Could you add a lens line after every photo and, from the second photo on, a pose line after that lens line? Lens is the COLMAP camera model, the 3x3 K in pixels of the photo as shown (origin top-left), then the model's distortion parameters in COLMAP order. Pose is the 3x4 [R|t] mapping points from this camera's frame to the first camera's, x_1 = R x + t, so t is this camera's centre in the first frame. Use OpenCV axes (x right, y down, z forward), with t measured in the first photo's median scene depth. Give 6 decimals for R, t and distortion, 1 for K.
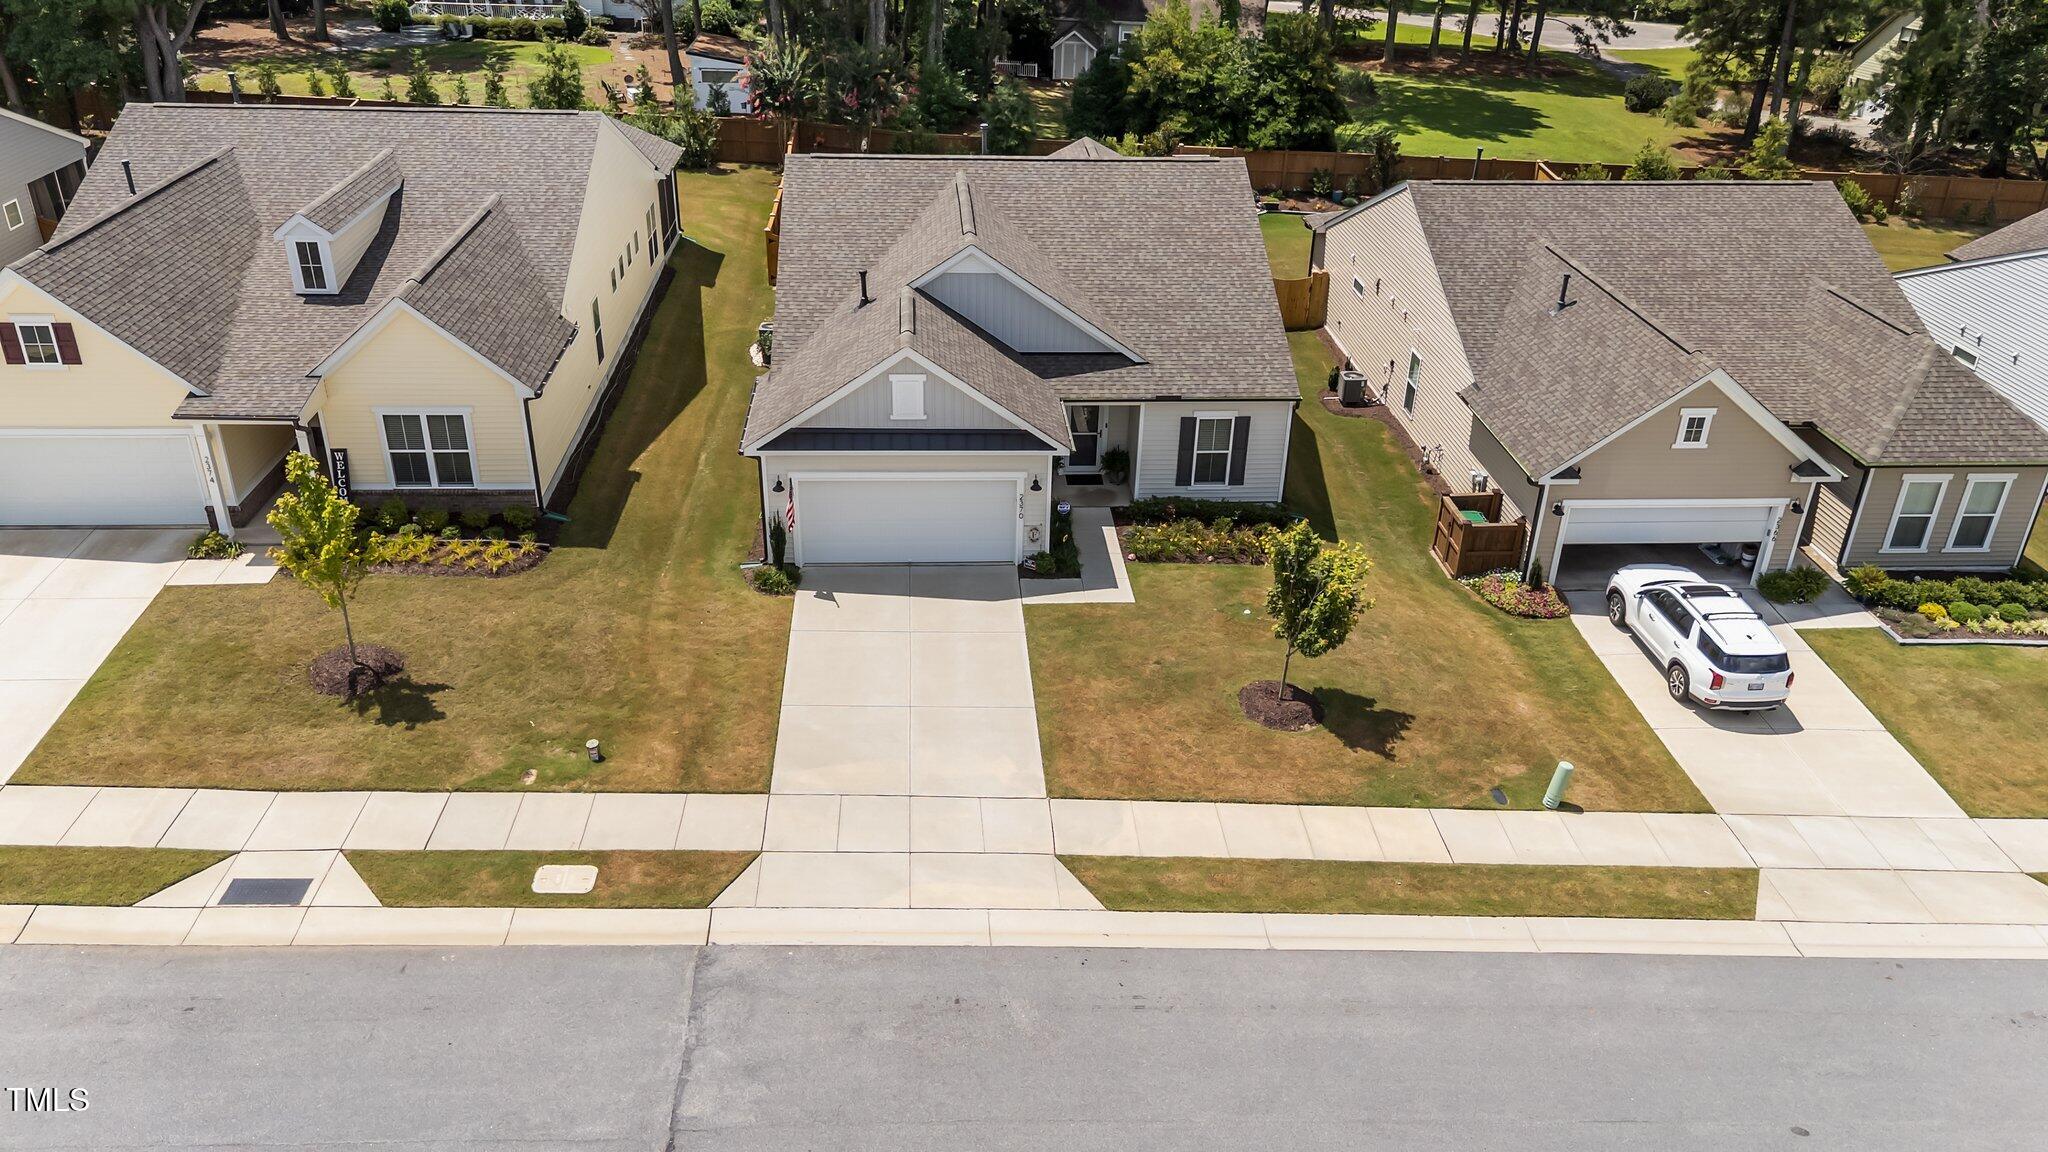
lens RADIAL K [[1475.2, 0, 939.0], [0, 1475.2, 576.5], [0, 0, 1]] dist [0.073062, -0.106577]
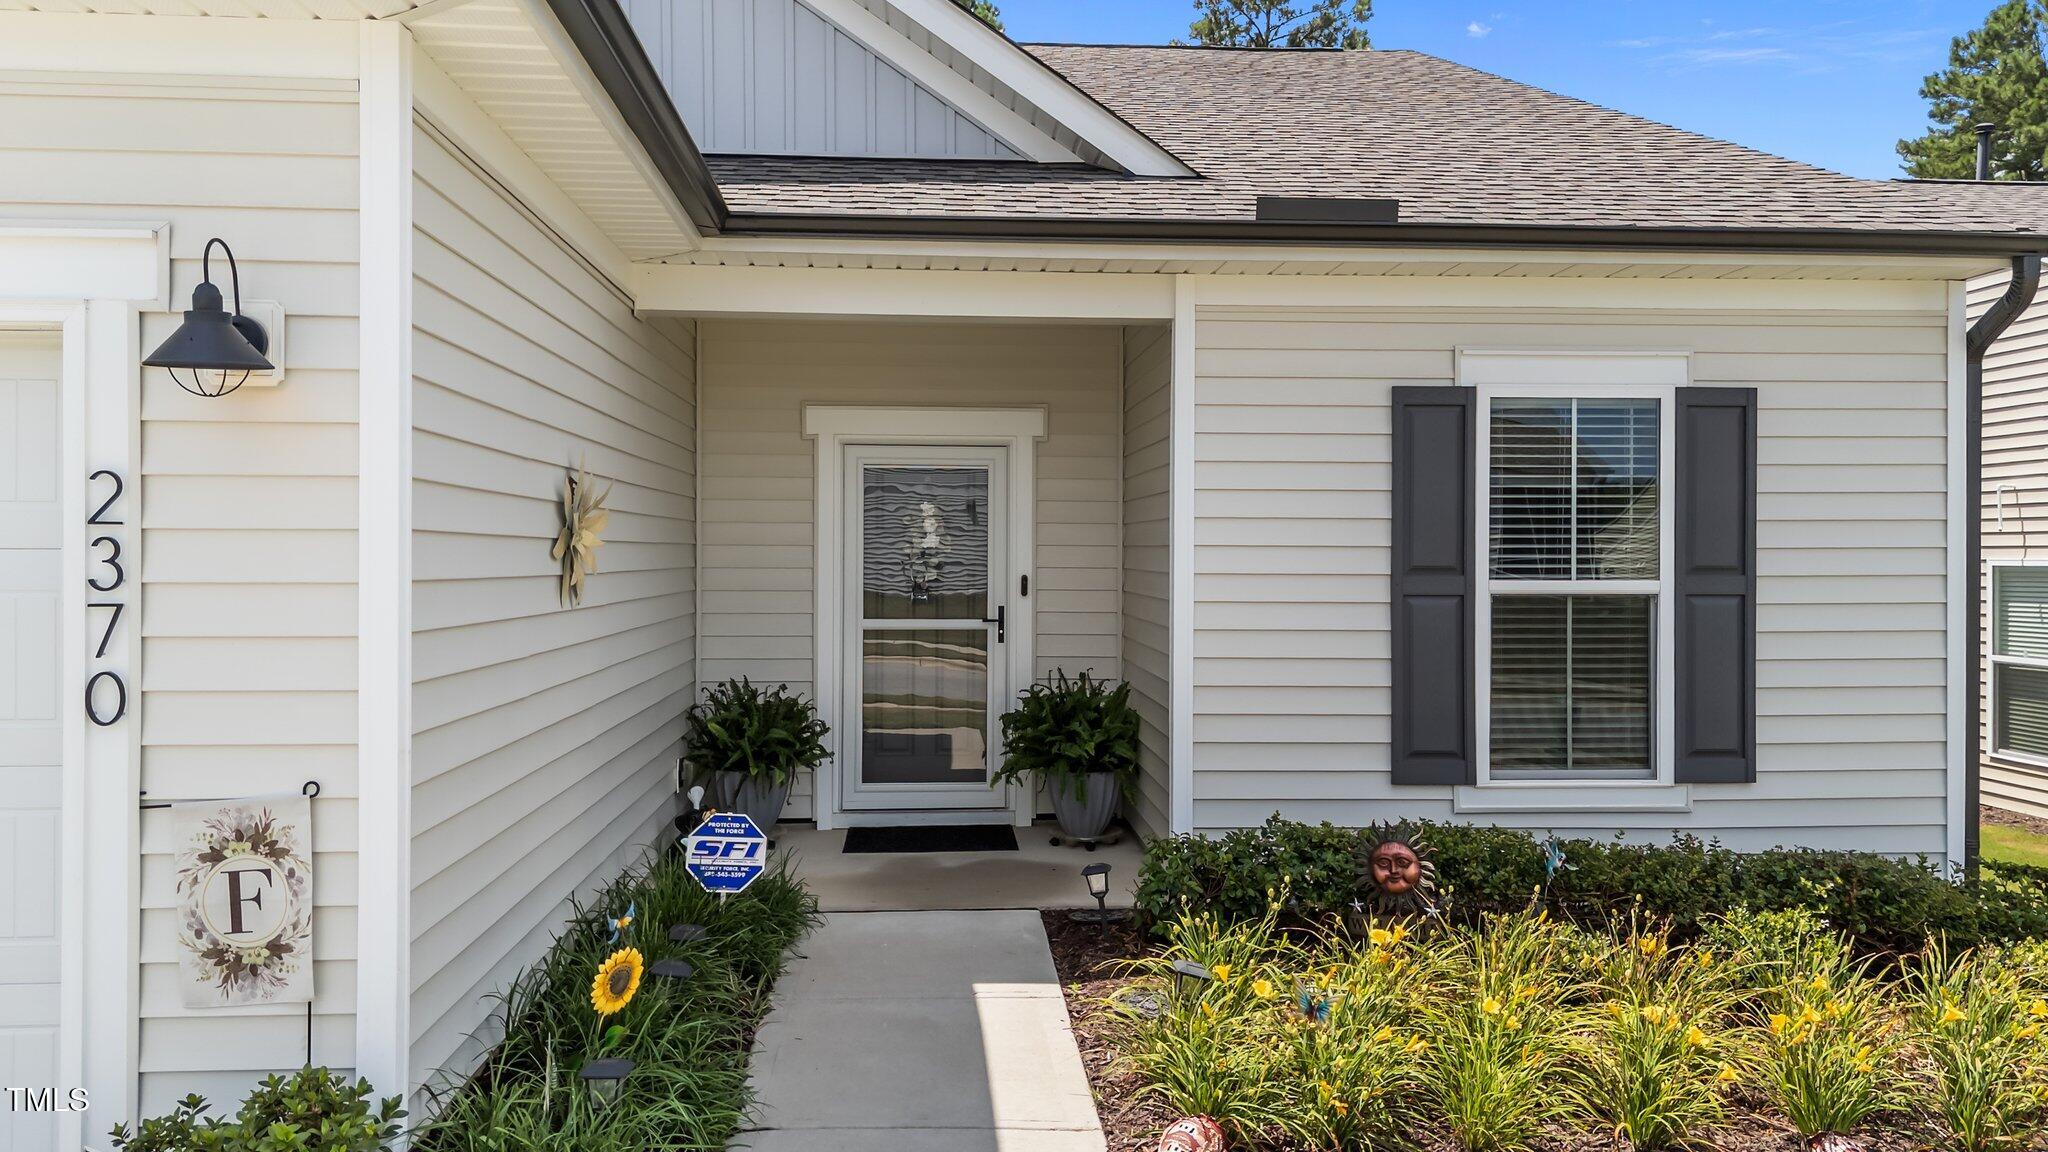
lens RADIAL K [[1537.9, 0, 1024.0], [0, 1537.9, 576.0], [0, 0, 1]] dist [0.084405, -0.103015]
pose [[0.998538, 0.003840, 0.053915, 0.110649], [0.021643, 0.885616, -0.463914, 0.003367], [-0.049530, 0.464403, 0.884238, 0.874016]]
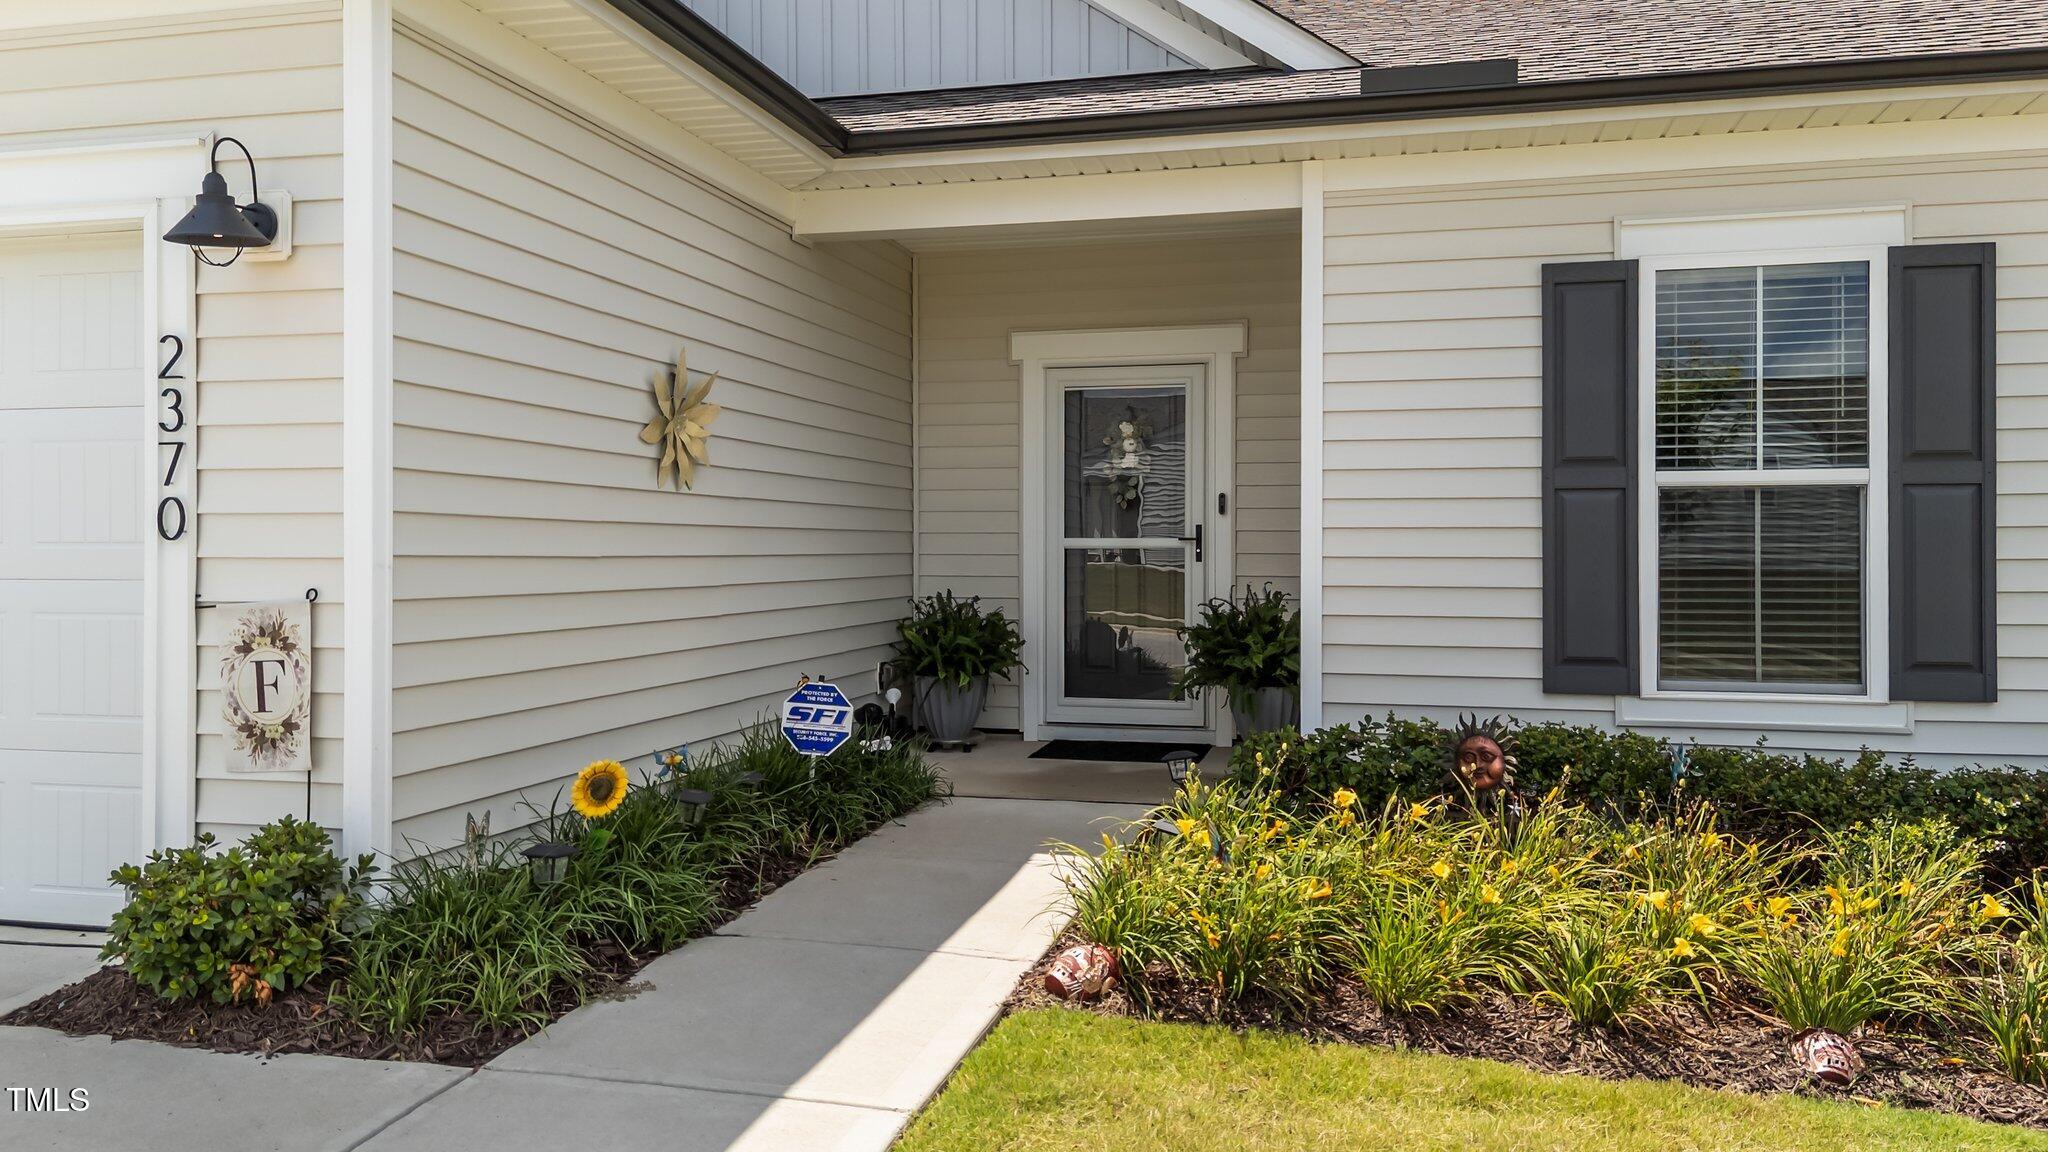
lens RADIAL K [[1543.2, 0, 1020.6], [0, 1543.2, 566.5], [0, 0, 1]] dist [0.096779, -0.128943]
pose [[0.966651, 0.004250, -0.256062, 0.157346], [-0.123158, 0.884367, -0.450252, 0.014553], [0.224539, 0.466772, 0.855398, 0.879396]]
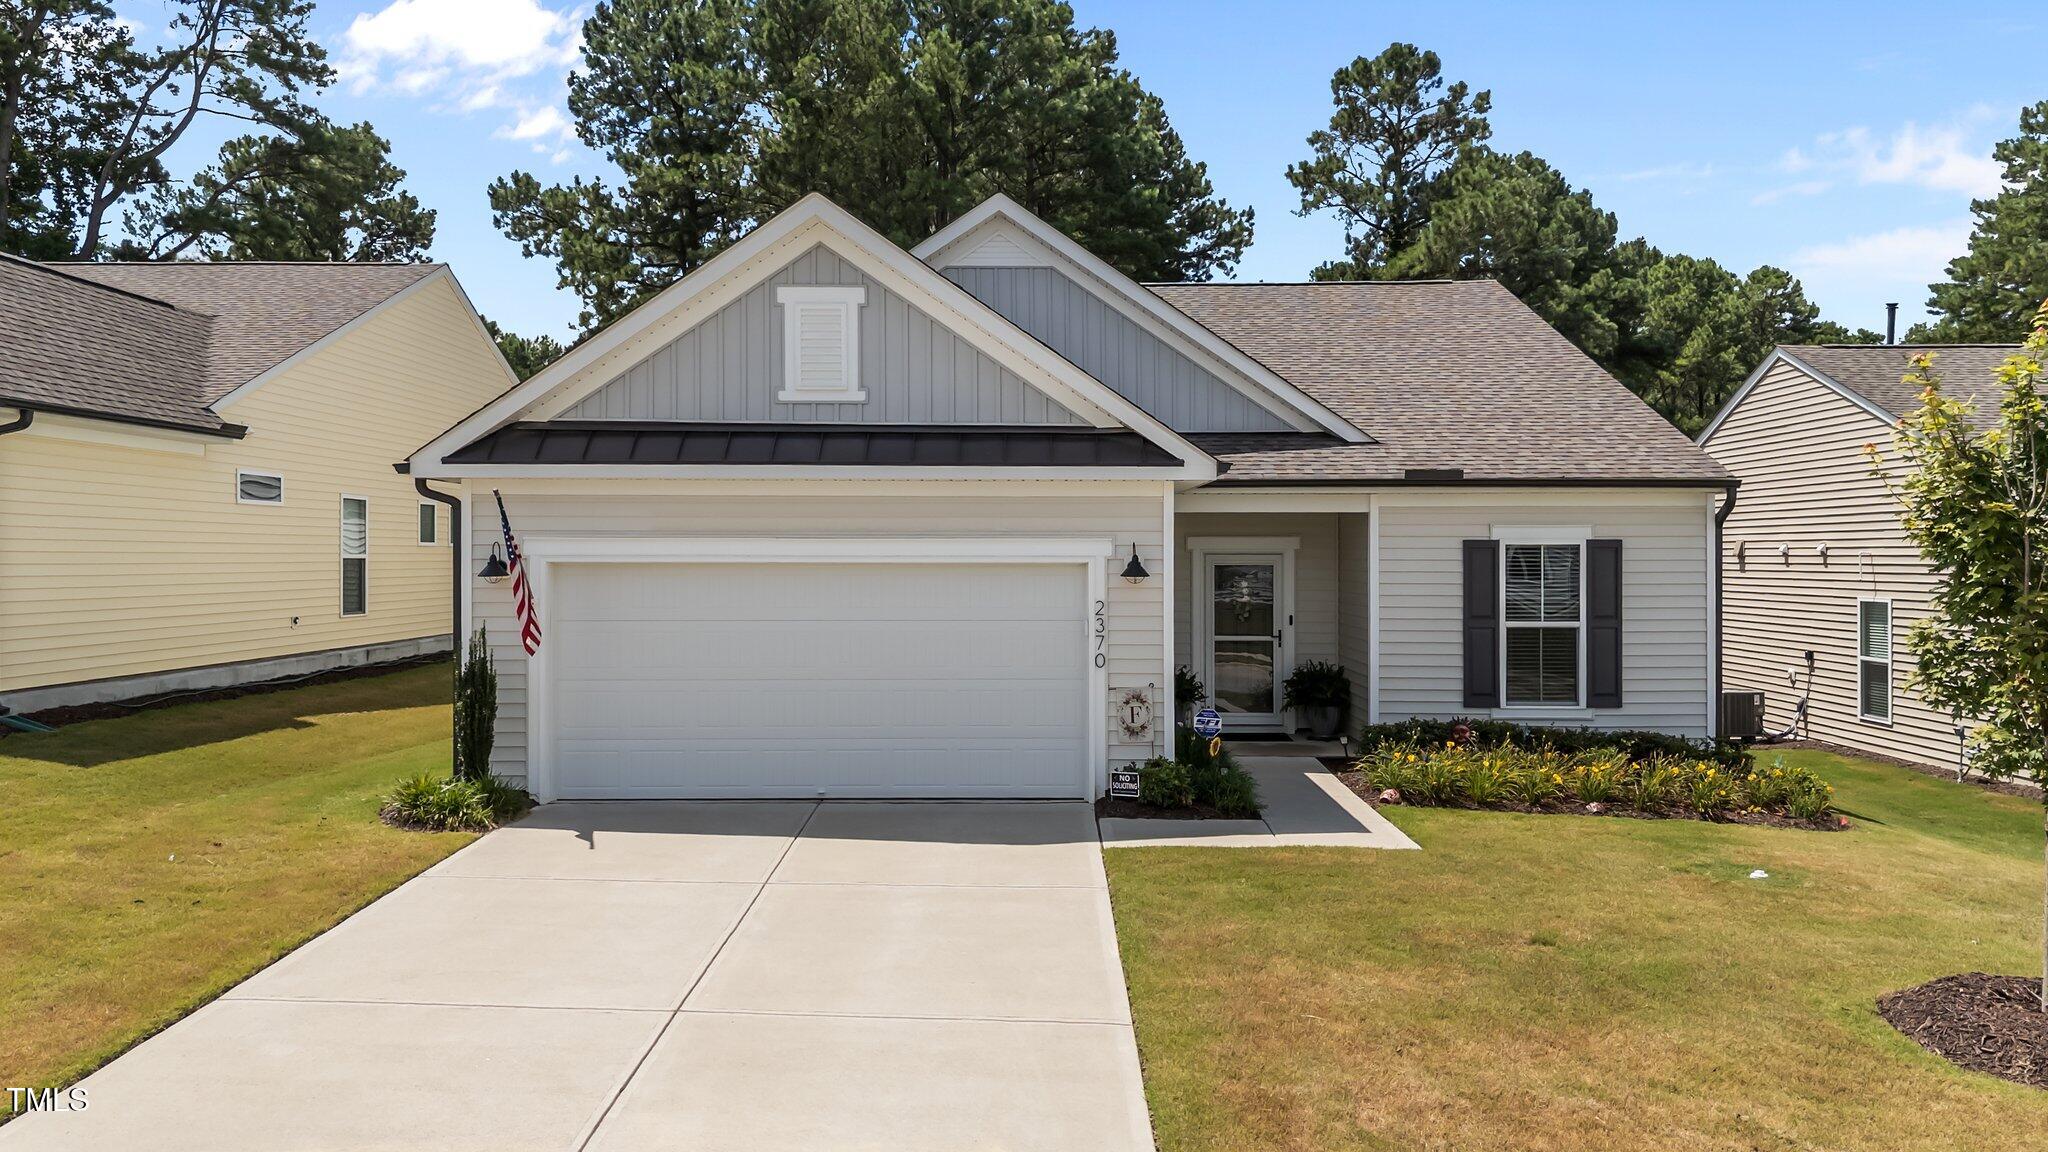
lens RADIAL K [[1541.3, 0, 958.6], [0, 1541.3, 568.2], [0, 0, 1]] dist [0.005616, -0.036446]
pose [[0.997729, 0.002202, -0.067318, 0.044393], [-0.033618, 0.882351, -0.469389, 0.128273], [0.058364, 0.470586, 0.880422, 0.608487]]
